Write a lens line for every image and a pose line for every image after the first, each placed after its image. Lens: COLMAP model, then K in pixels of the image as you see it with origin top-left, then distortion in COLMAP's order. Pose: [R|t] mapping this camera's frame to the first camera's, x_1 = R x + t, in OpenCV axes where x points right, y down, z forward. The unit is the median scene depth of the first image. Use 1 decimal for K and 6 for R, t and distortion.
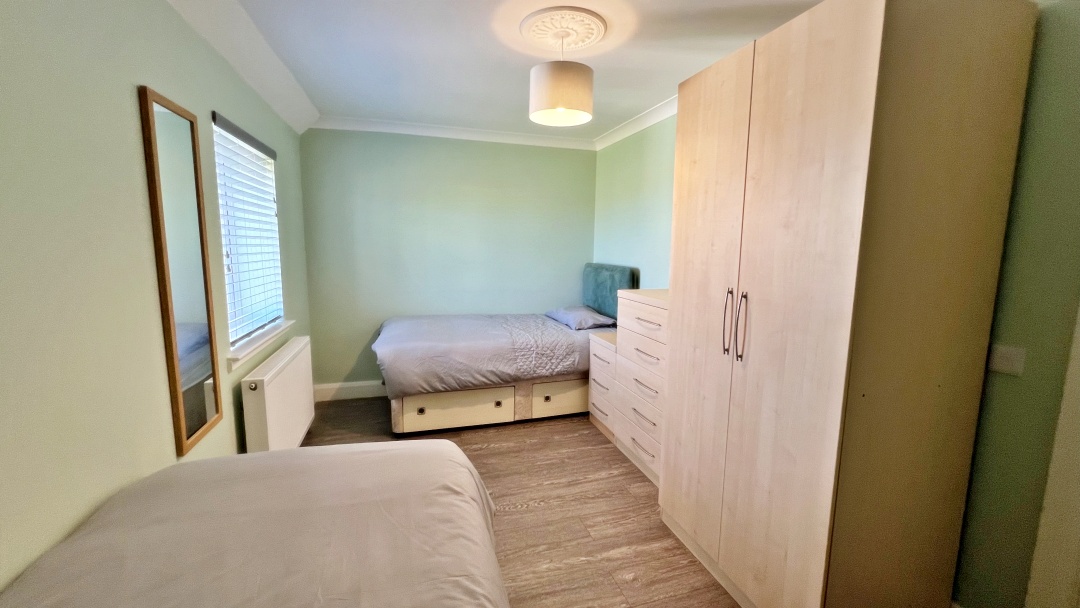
lens RADIAL K [[431.8, 0, 541.0], [0, 431.8, 303.0], [0, 0, 1]] dist [-0.002516, 0.001122]
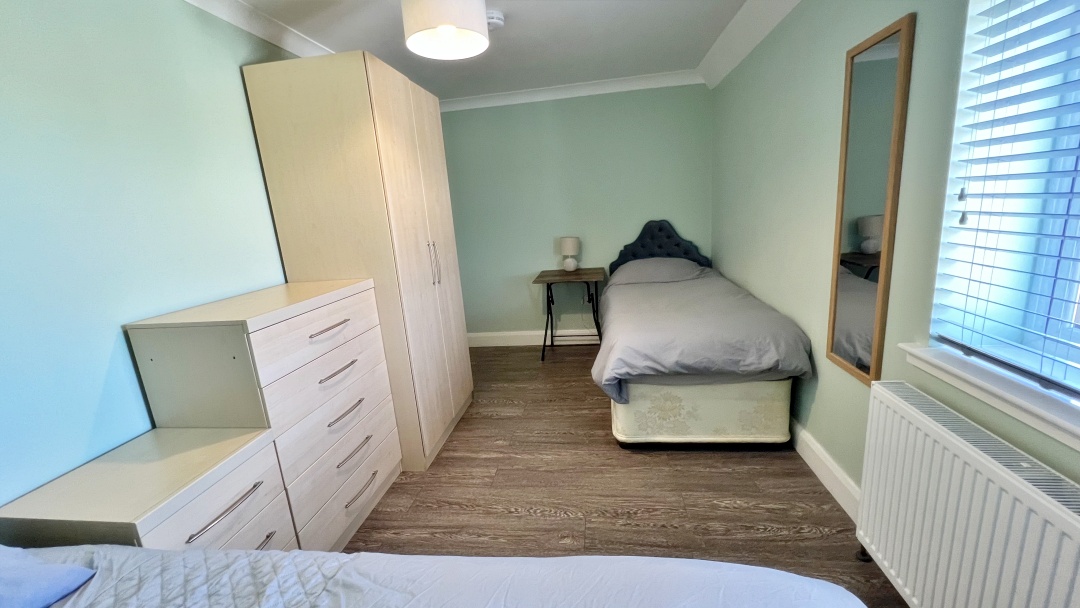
lens RADIAL K [[431.8, 0, 540.3], [0, 431.8, 302.2], [0, 0, 1]] dist [-0.002516, 0.001122]
pose [[-0.906111, -0.037445, 0.421380, -0.400616], [0.119458, 0.932890, 0.339774, -0.215494], [-0.405824, 0.358211, -0.840828, 1.566354]]
